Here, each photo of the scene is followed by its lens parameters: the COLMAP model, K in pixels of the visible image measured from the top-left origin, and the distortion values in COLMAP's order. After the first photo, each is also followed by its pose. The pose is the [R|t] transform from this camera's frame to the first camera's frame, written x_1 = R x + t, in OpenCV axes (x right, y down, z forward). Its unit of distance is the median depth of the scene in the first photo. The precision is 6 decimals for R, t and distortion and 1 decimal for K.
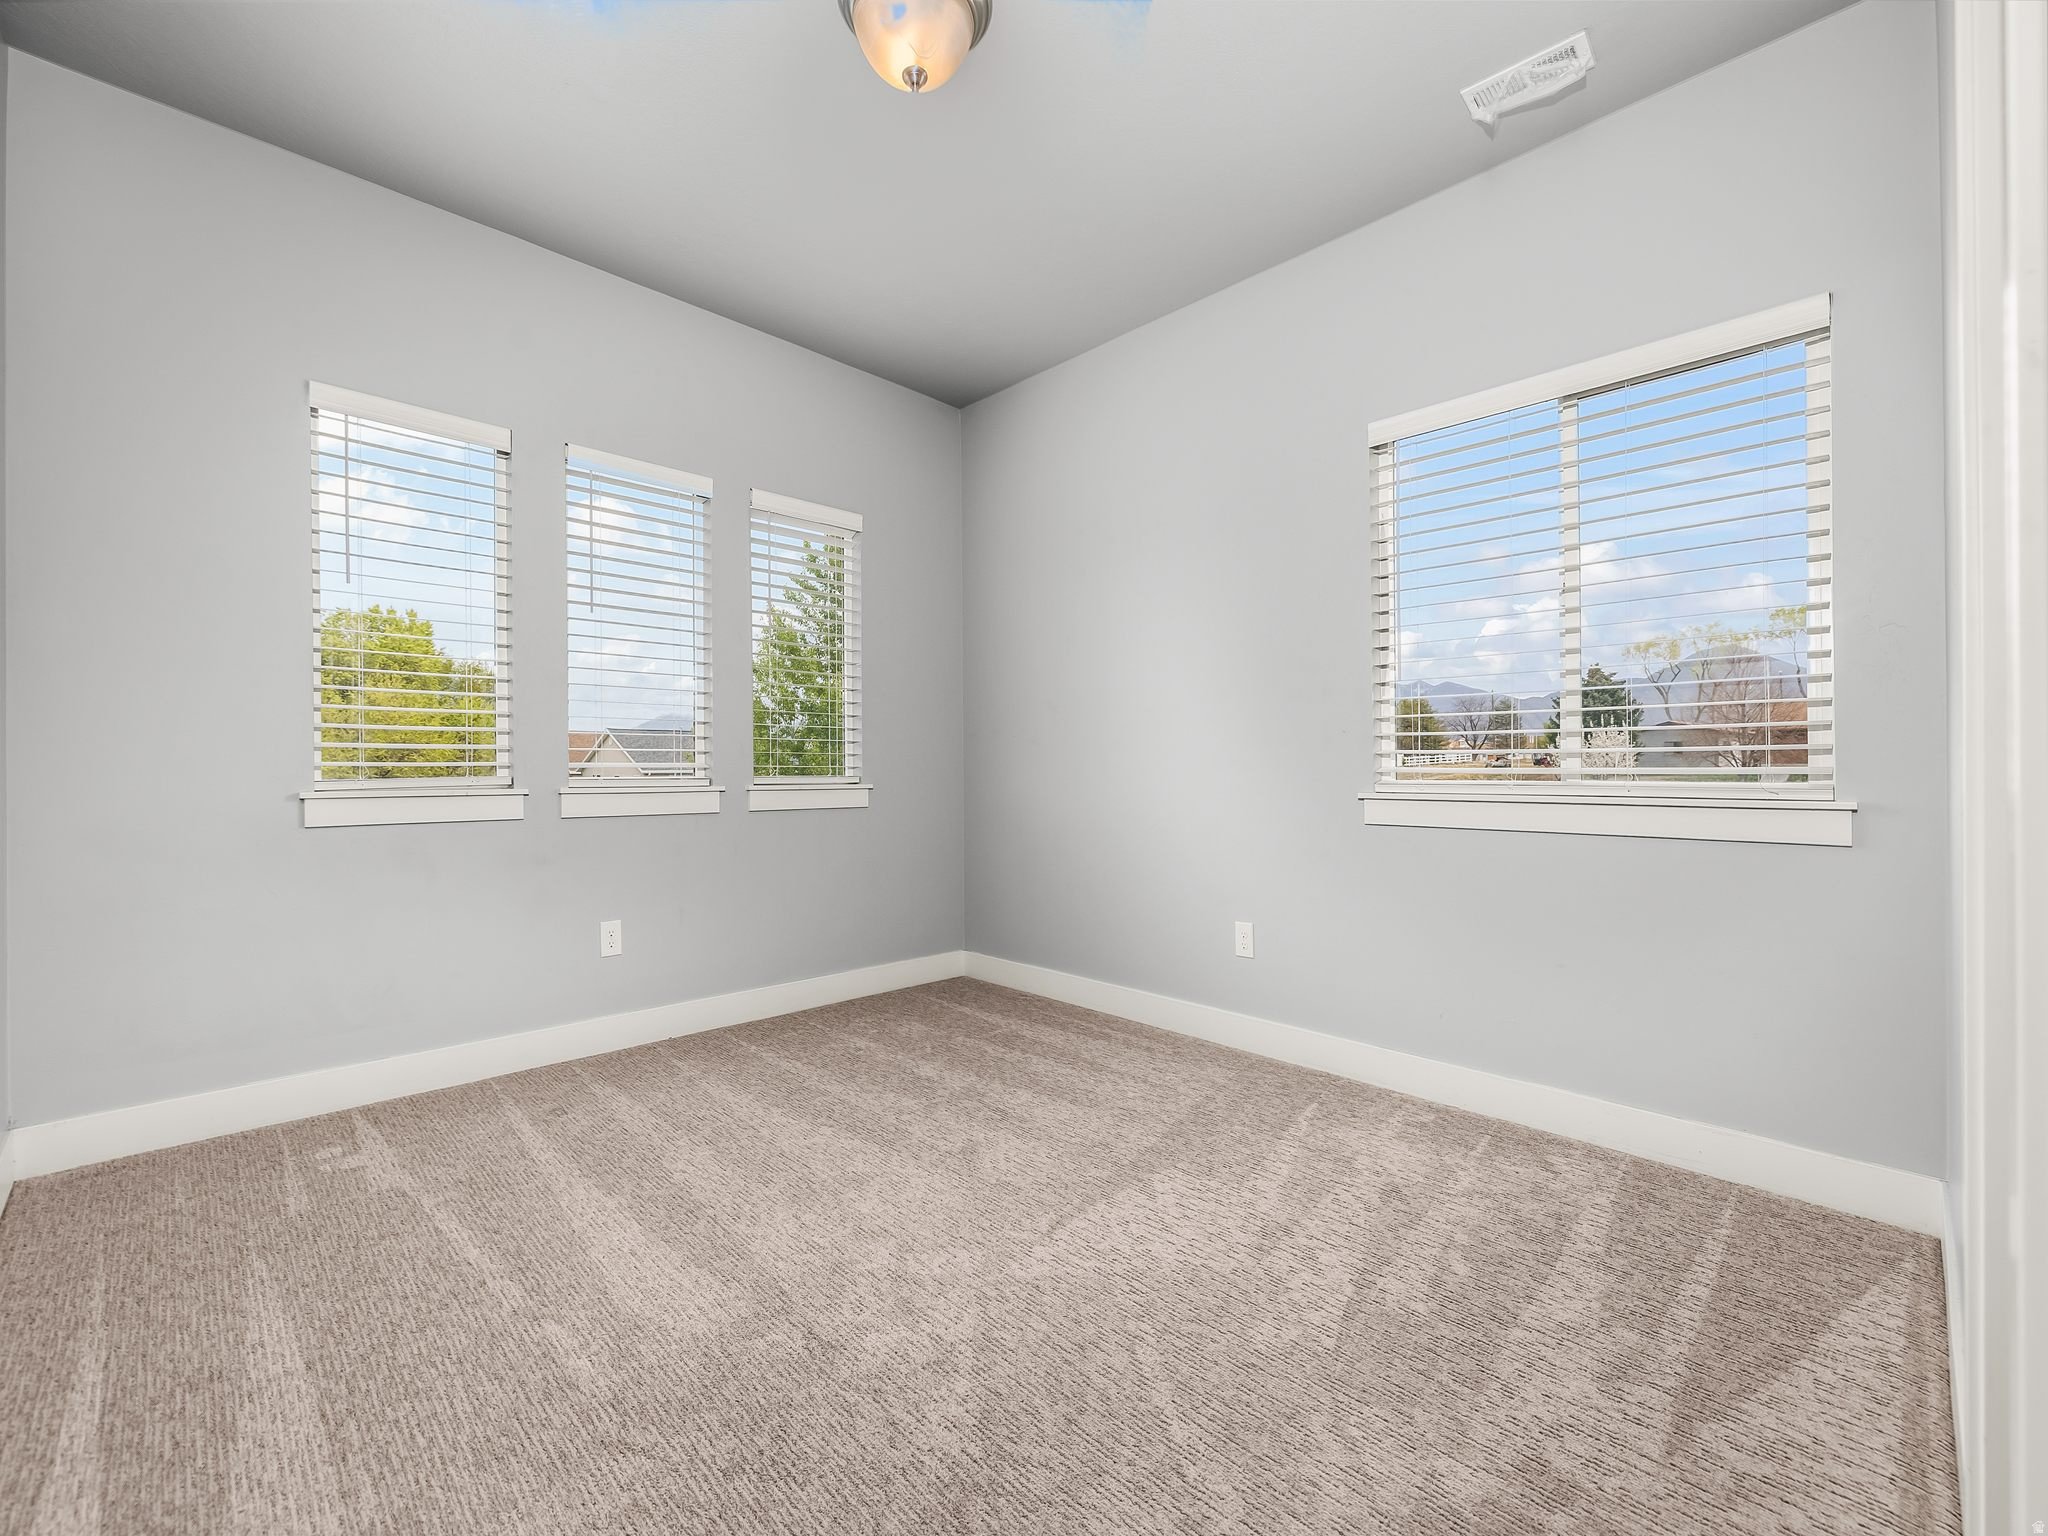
lens RADIAL K [[851.6, 0, 1028.5], [0, 851.6, 753.0], [0, 0, 1]] dist [-0.001406, -0.000072]
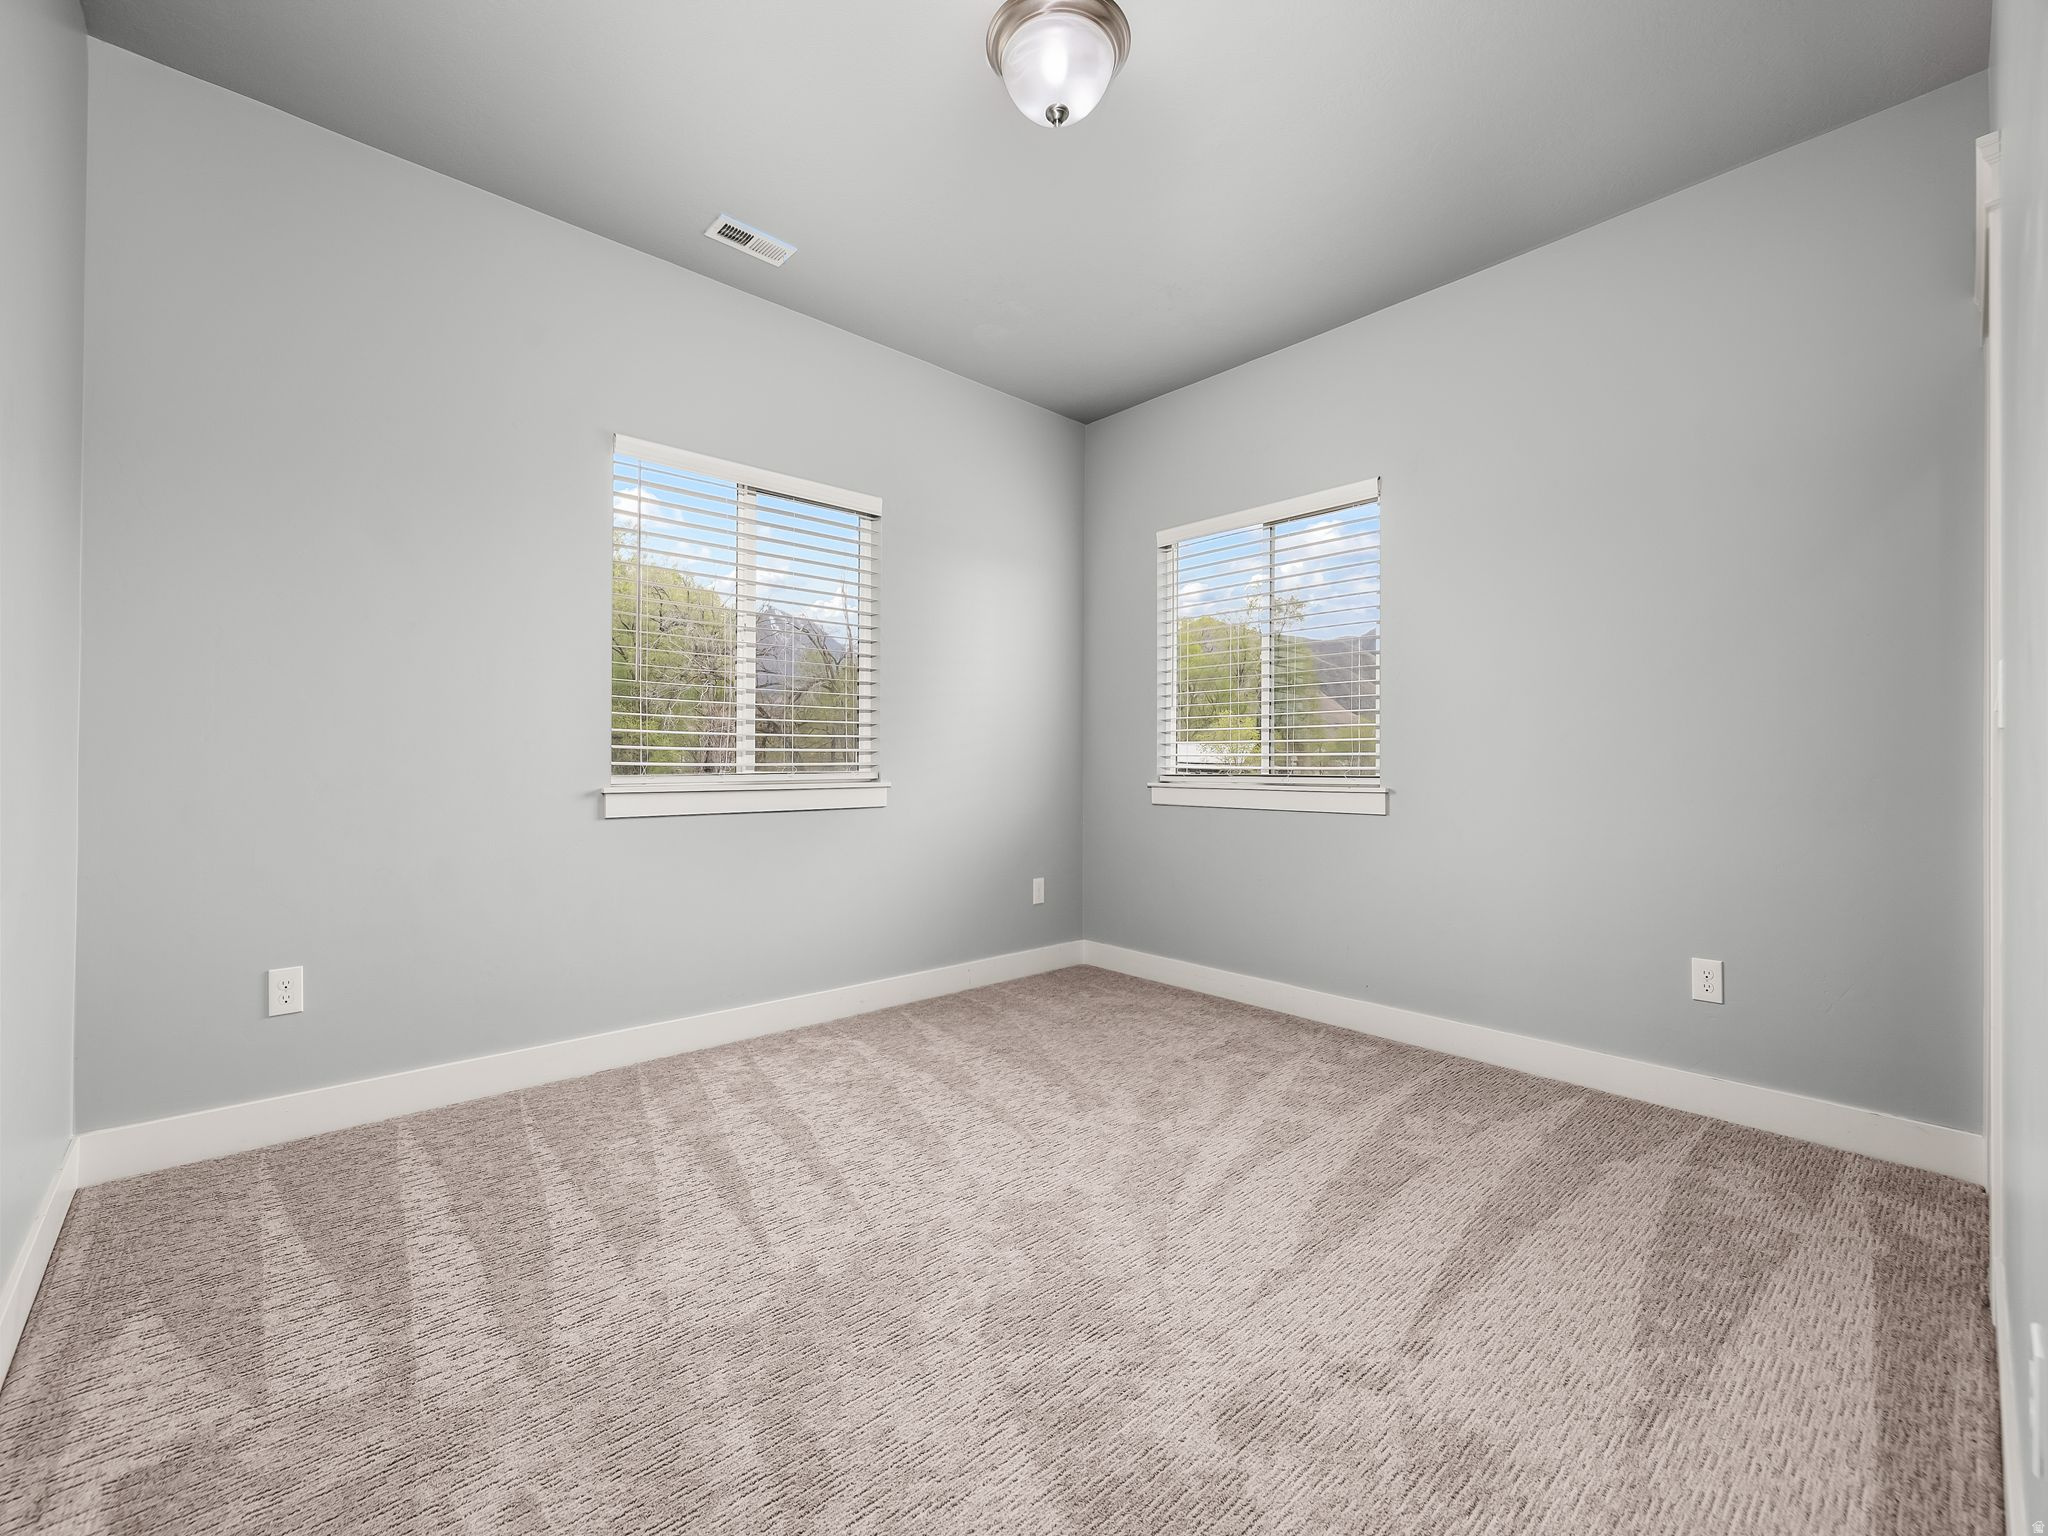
lens RADIAL K [[965.7, 0, 1013.2], [0, 965.7, 766.3], [0, 0, 1]] dist [-0.001959, 0.000148]
pose [[0.999764, -0.002154, 0.021628, -0.215558], [0.001794, 0.999859, 0.016693, -0.003272], [-0.021661, -0.016651, 0.999627, -0.212980]]
